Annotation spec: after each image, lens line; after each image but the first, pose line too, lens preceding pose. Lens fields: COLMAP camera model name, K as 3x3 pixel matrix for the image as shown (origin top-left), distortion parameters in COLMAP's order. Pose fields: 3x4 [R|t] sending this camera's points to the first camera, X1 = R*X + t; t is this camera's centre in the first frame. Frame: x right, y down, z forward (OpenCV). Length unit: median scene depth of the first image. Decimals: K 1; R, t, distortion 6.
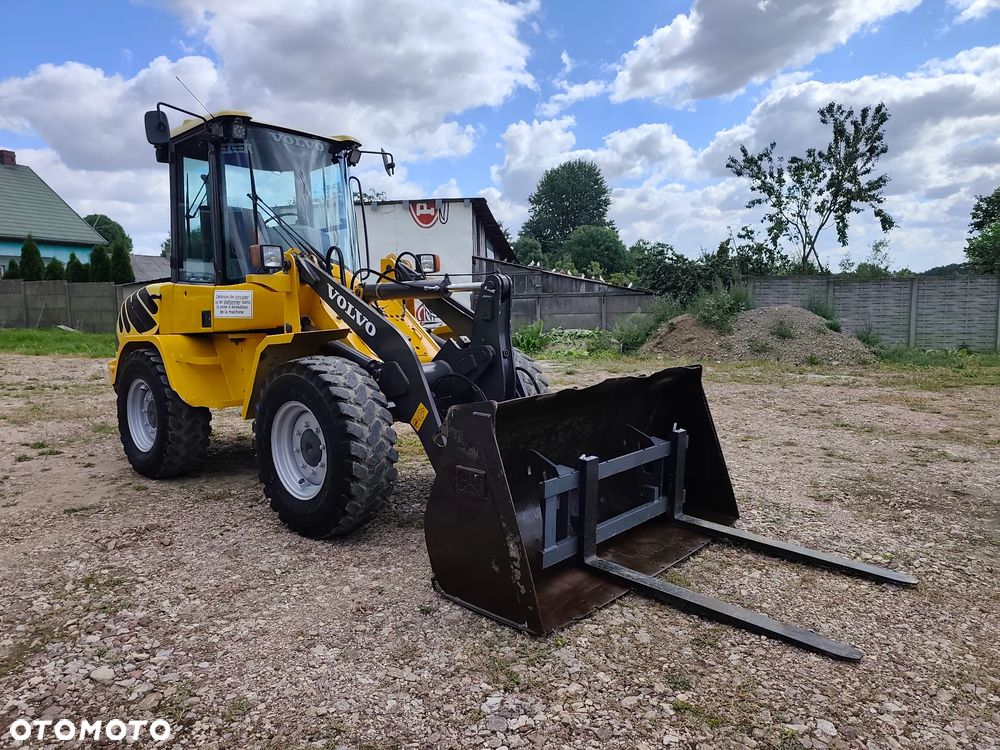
lens RADIAL K [[682.4, 0, 491.1], [0, 682.4, 373.7], [0, 0, 1]] dist [0.042046, -0.043826]
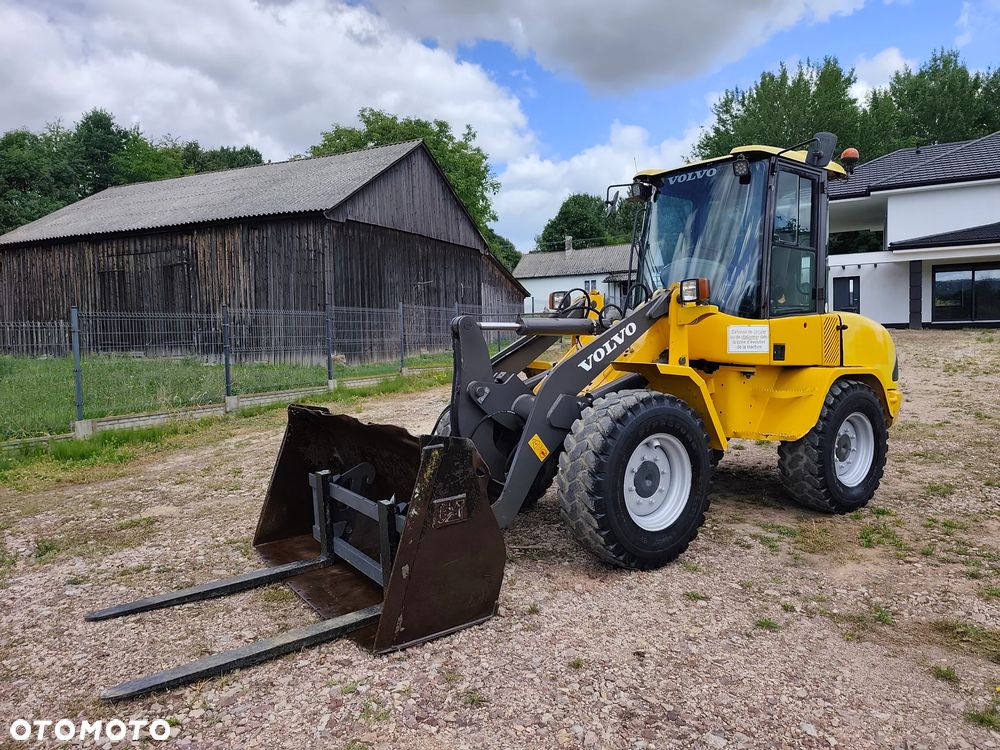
lens RADIAL K [[682.4, 0, 500.2], [0, 682.4, 368.8], [0, 0, 1]] dist [0.042046, -0.043826]
pose [[-0.224935, 0.070568, -0.971815, 0.849357], [-0.084770, 0.992175, 0.091667, -0.135836], [0.970679, 0.103000, -0.217193, 1.057646]]
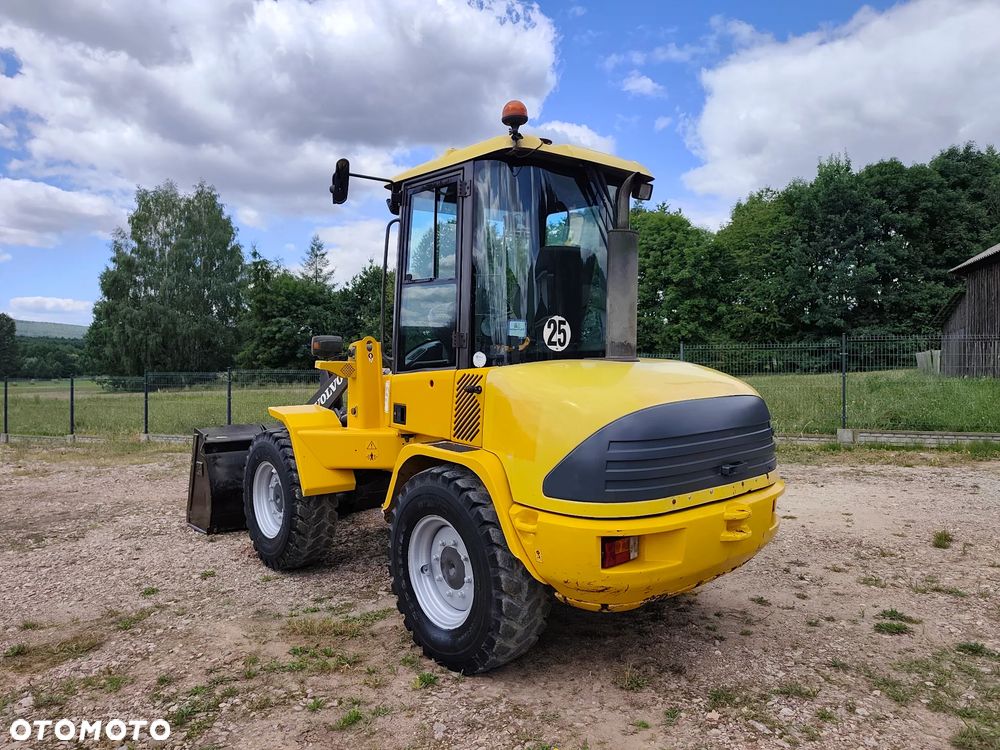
lens RADIAL K [[682.4, 0, 495.8], [0, 682.4, 368.9], [0, 0, 1]] dist [0.042046, -0.043826]
pose [[-0.991058, 0.023835, 0.131286, -0.478154], [0.039097, 0.992604, 0.114926, -0.250646], [-0.127576, 0.119031, -0.984660, 2.055346]]
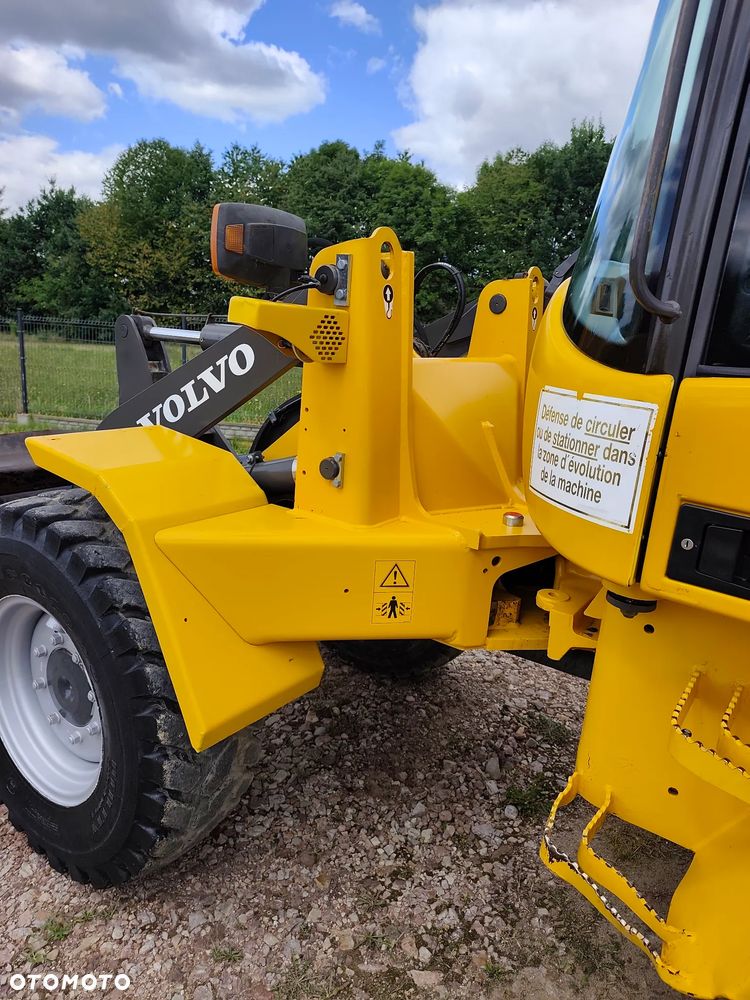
lens RADIAL K [[682.4, 0, 378.5], [0, 682.4, 495.0], [0, 0, 1]] dist [0.042046, -0.043826]
pose [[-0.991940, -0.010142, -0.126300, -0.118377], [-0.052489, 0.940129, 0.336751, -0.180150], [0.115323, 0.340667, -0.933085, 1.407952]]
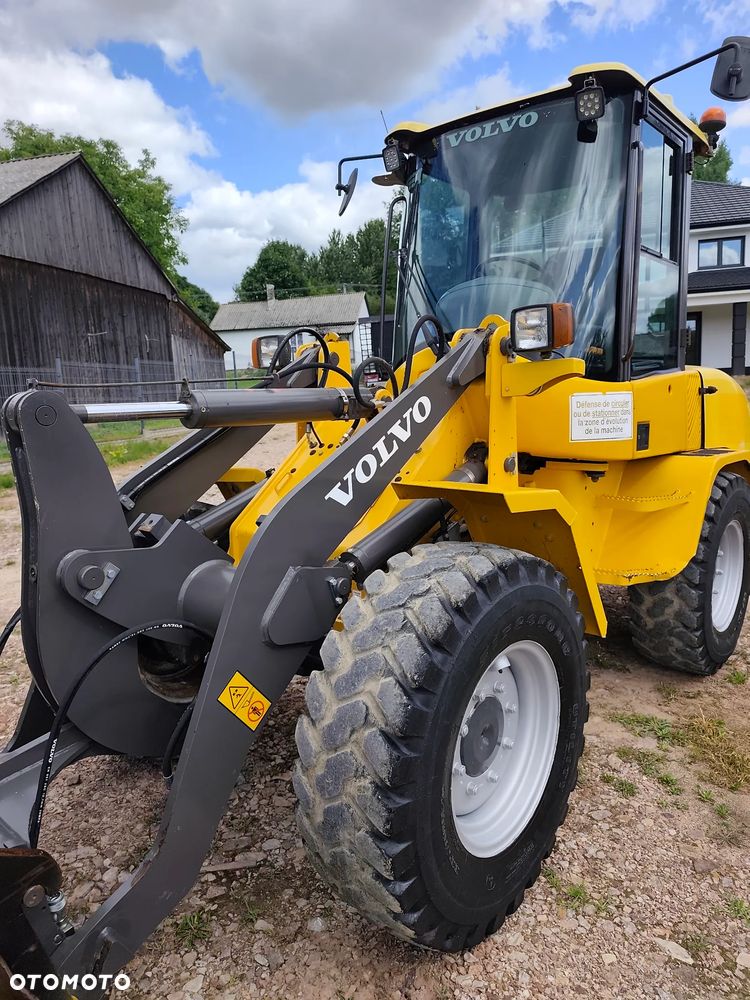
lens RADIAL K [[682.4, 0, 381.4], [0, 682.4, 493.6], [0, 0, 1]] dist [0.042046, -0.043826]
pose [[0.026387, 0.173025, -0.984564, 0.366120], [-0.069733, 0.982826, 0.170851, -0.139909], [0.997217, 0.064148, 0.037999, 0.982017]]
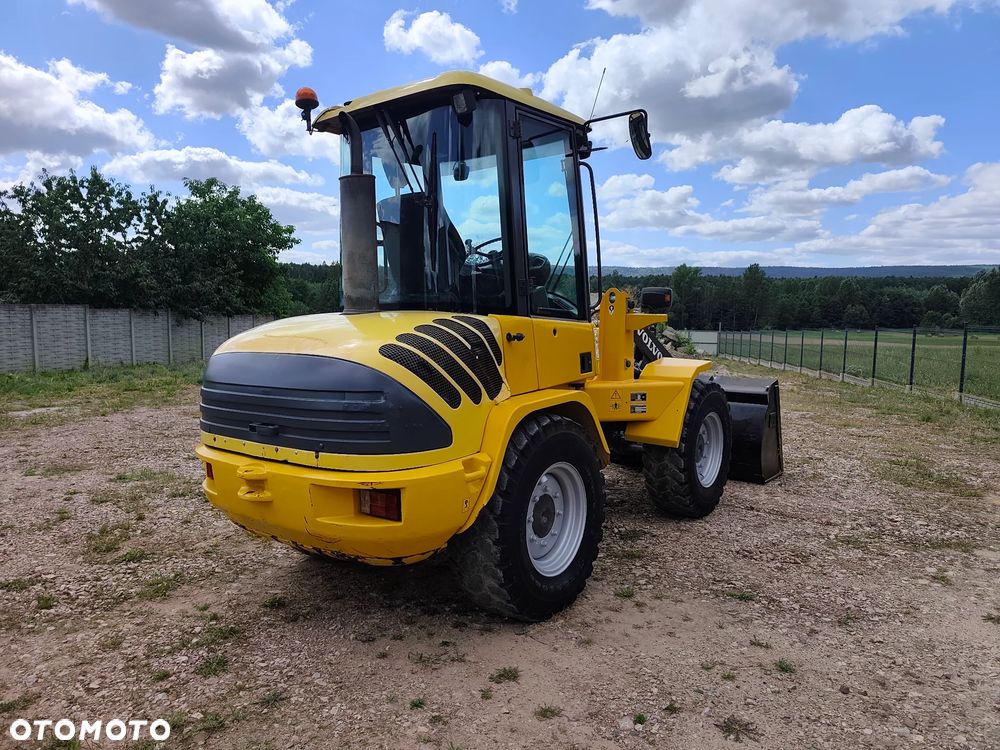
lens RADIAL K [[682.4, 0, 502.0], [0, 682.4, 368.4], [0, 0, 1]] dist [0.042046, -0.043826]
pose [[-0.086946, -0.063899, 0.994162, -1.260579], [0.101585, 0.992170, 0.072655, -0.147141], [-0.991020, 0.107309, -0.079774, 1.206226]]
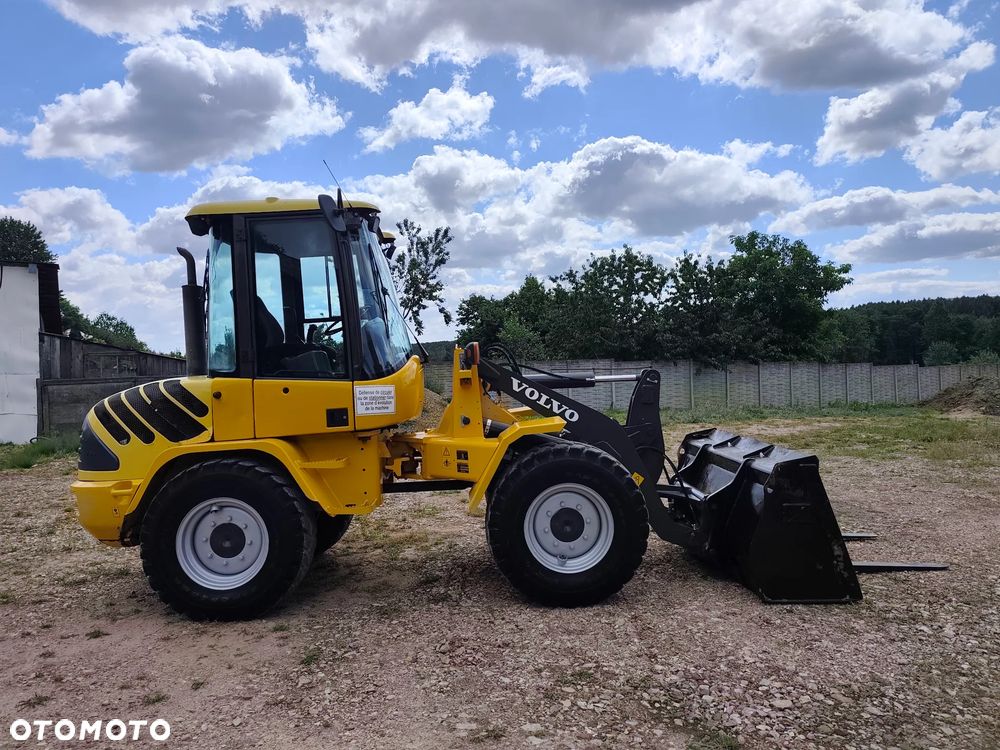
lens RADIAL K [[682.4, 0, 494.2], [0, 682.4, 379.0], [0, 0, 1]] dist [0.042046, -0.043826]
pose [[0.725860, -0.016340, 0.687648, -0.913030], [0.089365, 0.993485, -0.070724, -0.049048], [-0.682013, 0.112787, 0.722591, 0.208088]]
